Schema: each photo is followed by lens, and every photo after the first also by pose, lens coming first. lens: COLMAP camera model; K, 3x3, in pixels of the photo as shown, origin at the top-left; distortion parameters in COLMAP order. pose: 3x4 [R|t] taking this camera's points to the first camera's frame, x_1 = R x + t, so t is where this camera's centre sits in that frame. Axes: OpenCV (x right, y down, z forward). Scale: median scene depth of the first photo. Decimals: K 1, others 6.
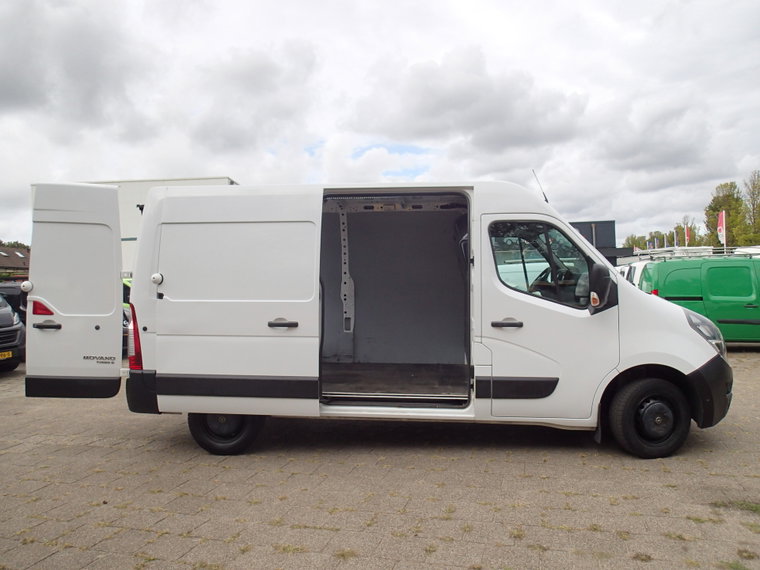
lens RADIAL K [[567.4, 0, 384.2], [0, 567.4, 281.7], [0, 0, 1]] dist [-0.003540, -0.007745]
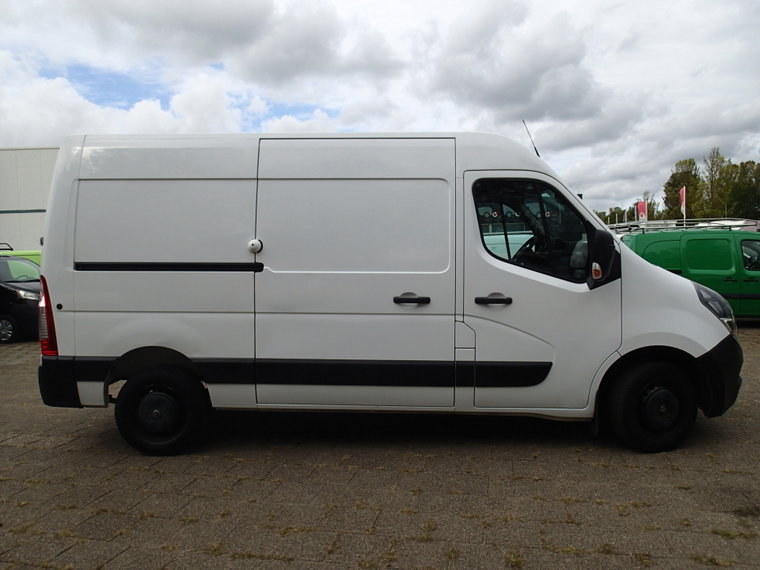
lens RADIAL K [[567.4, 0, 384.2], [0, 567.4, 281.7], [0, 0, 1]] dist [-0.003540, -0.007745]
pose [[0.998119, -0.000474, 0.061310, 0.000170], [-0.002304, 0.998974, 0.045238, 0.009129], [-0.061268, -0.045294, 0.997093, 0.166154]]
